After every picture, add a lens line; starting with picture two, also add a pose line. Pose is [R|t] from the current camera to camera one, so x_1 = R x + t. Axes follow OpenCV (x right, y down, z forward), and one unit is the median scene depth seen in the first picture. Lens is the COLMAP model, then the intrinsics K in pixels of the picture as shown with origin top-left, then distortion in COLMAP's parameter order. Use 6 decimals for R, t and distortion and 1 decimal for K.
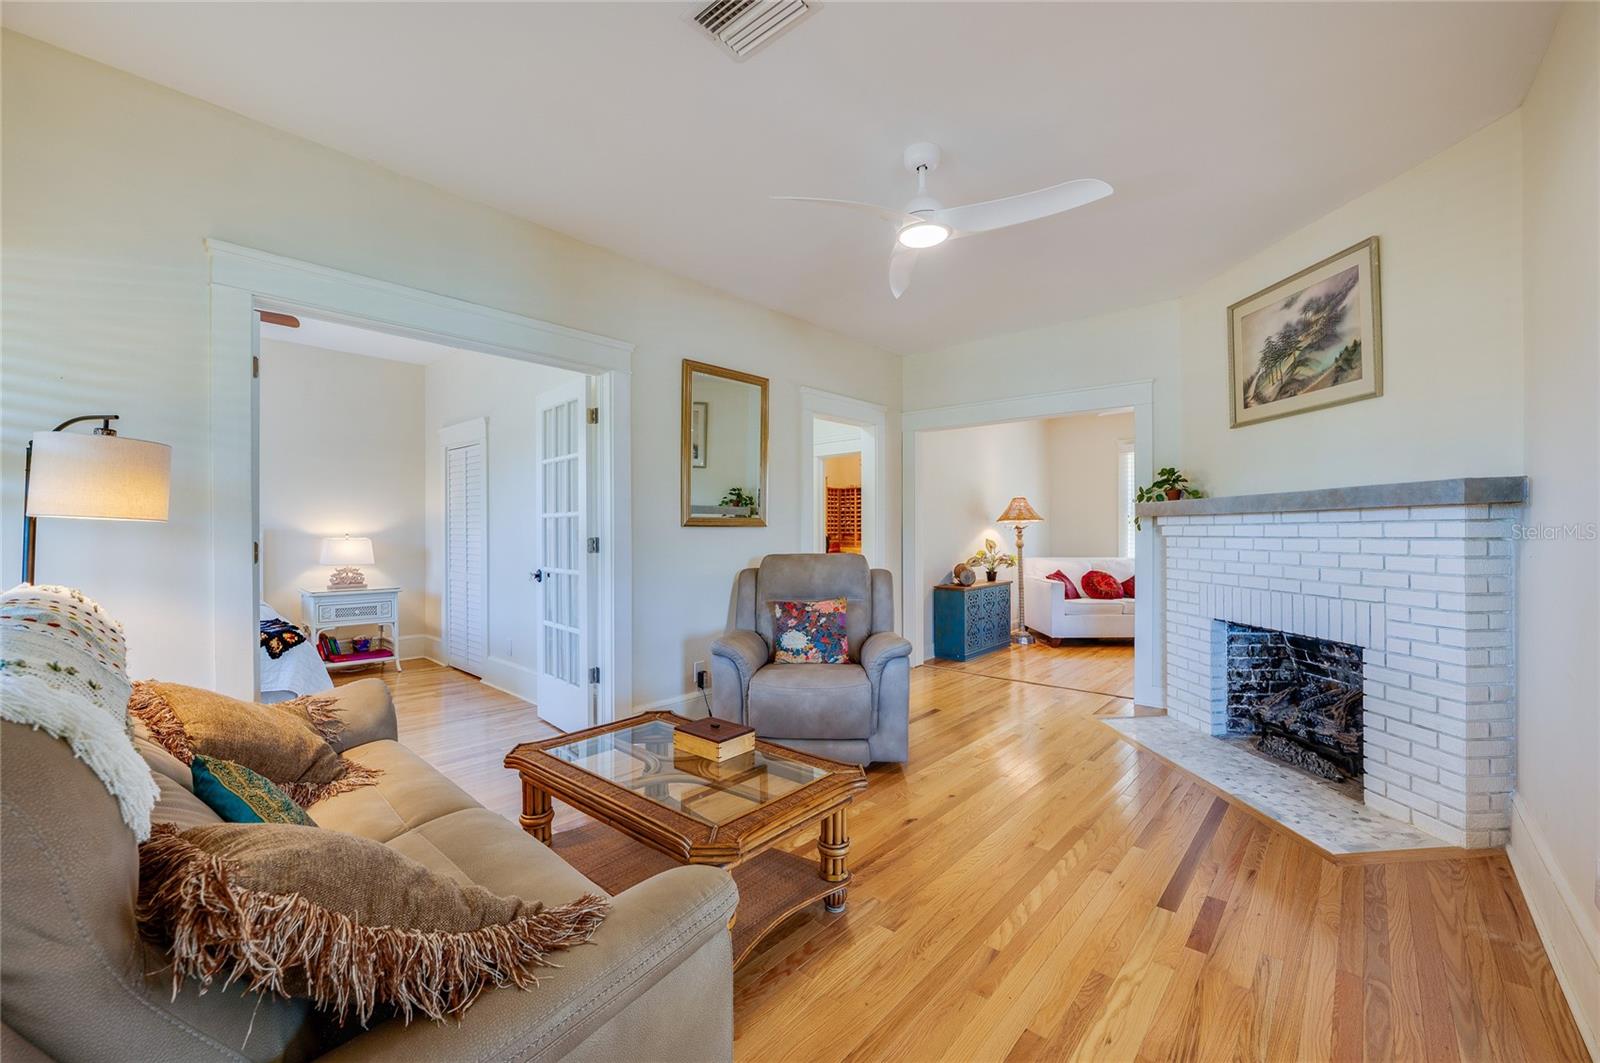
lens RADIAL K [[662.3, 0, 800.0], [0, 662.3, 531.5], [0, 0, 1]] dist [-0.012382, -0.000408]
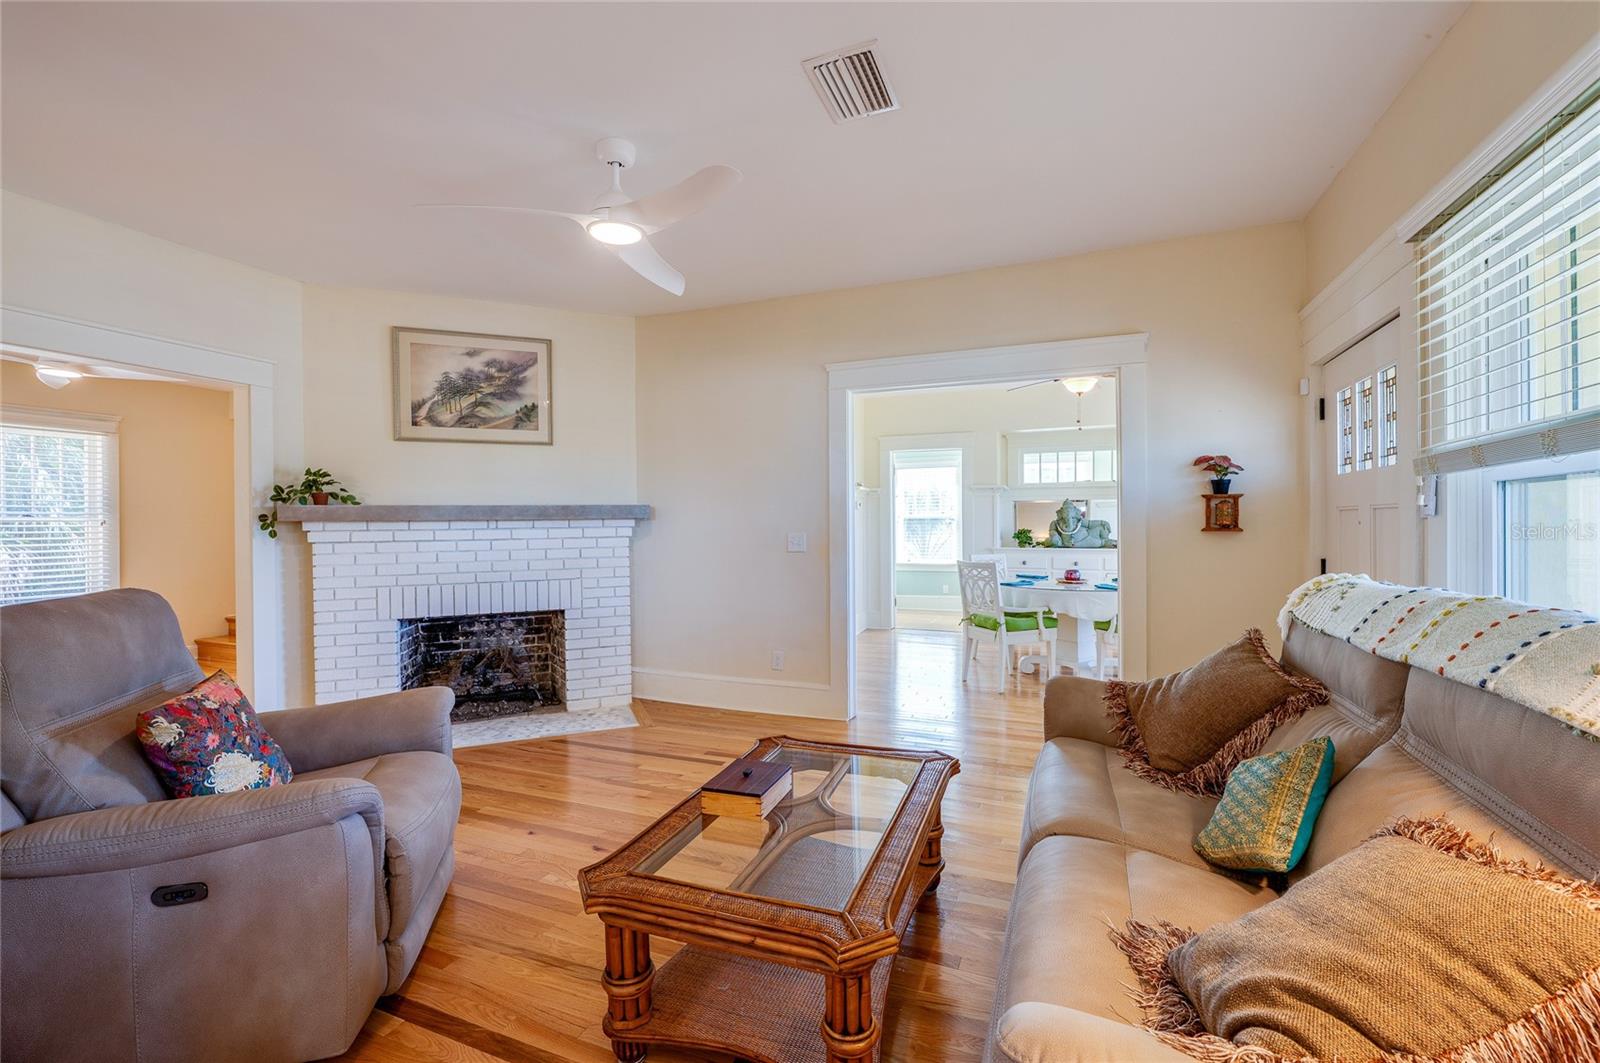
lens RADIAL K [[655.0, 0, 787.6], [0, 655.0, 530.5], [0, 0, 1]] dist [-0.012604, 0.000065]
pose [[-0.322678, 0.000266, 0.946509, -0.641185], [0.015575, 0.999866, 0.005028, -0.006071], [-0.946381, 0.016364, -0.322639, 0.850960]]
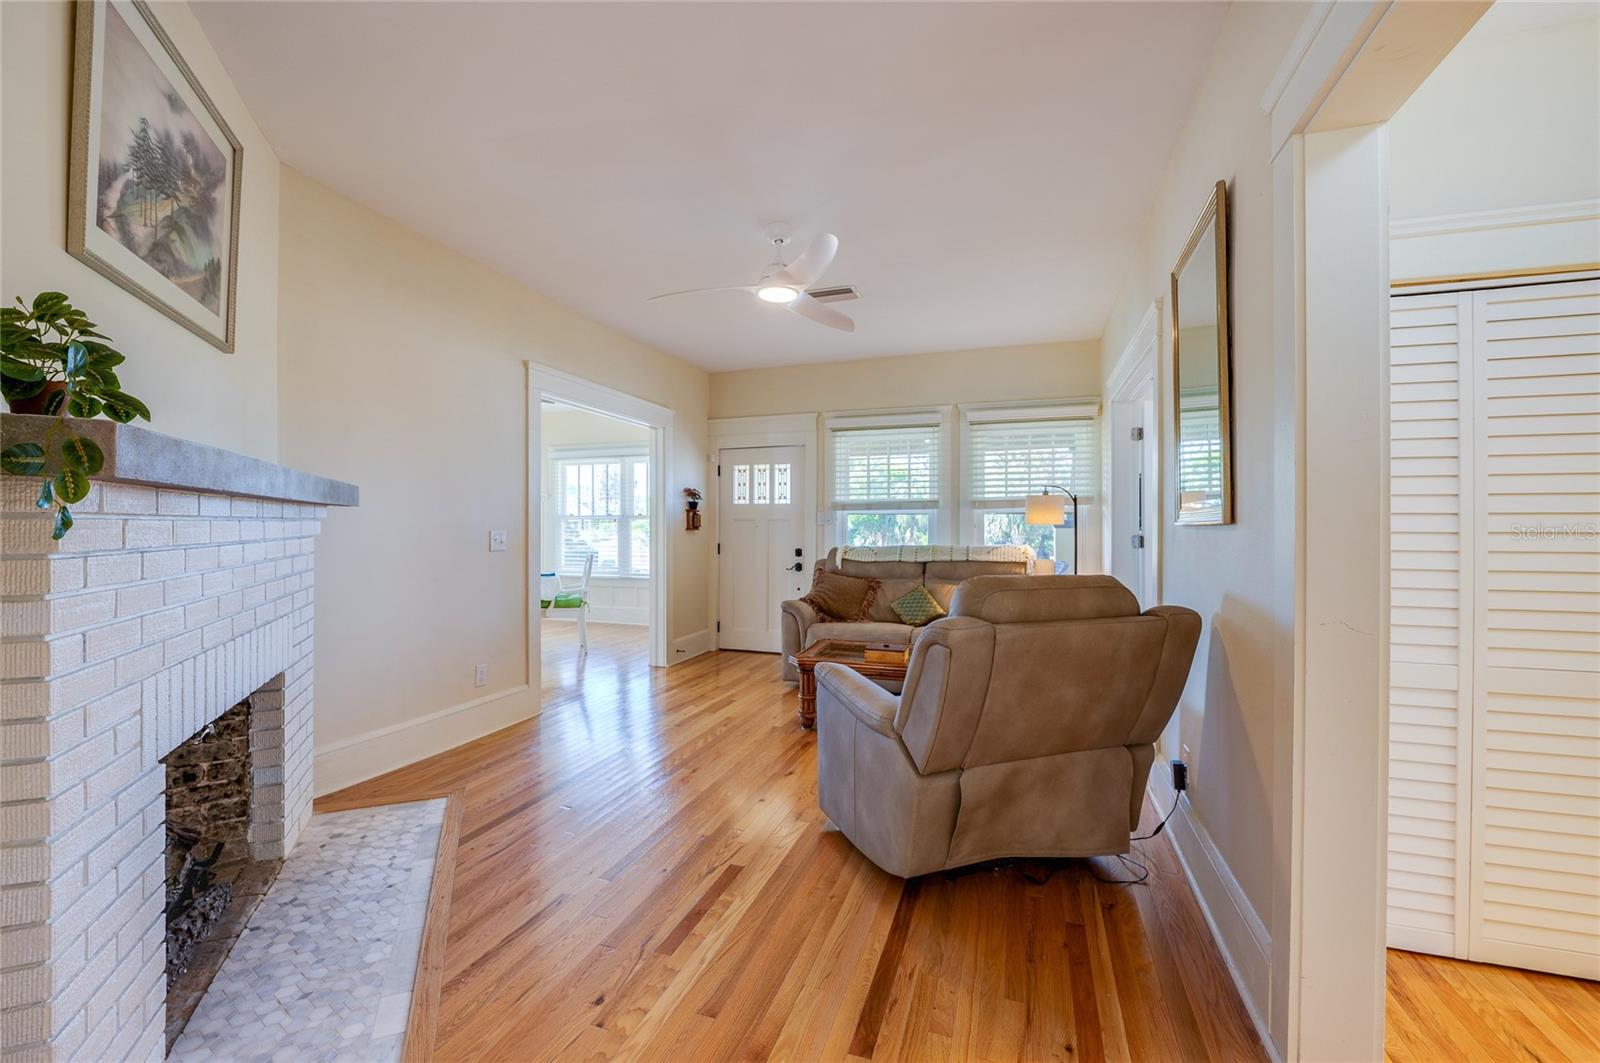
lens RADIAL K [[662.3, 0, 800.0], [0, 662.3, 531.5], [0, 0, 1]] dist [-0.012382, -0.000408]
pose [[-0.929548, 0.001192, -0.368698, 0.477193], [-0.003321, 0.999927, 0.011607, -0.008099], [0.368685, 0.012014, -0.929477, 1.709567]]
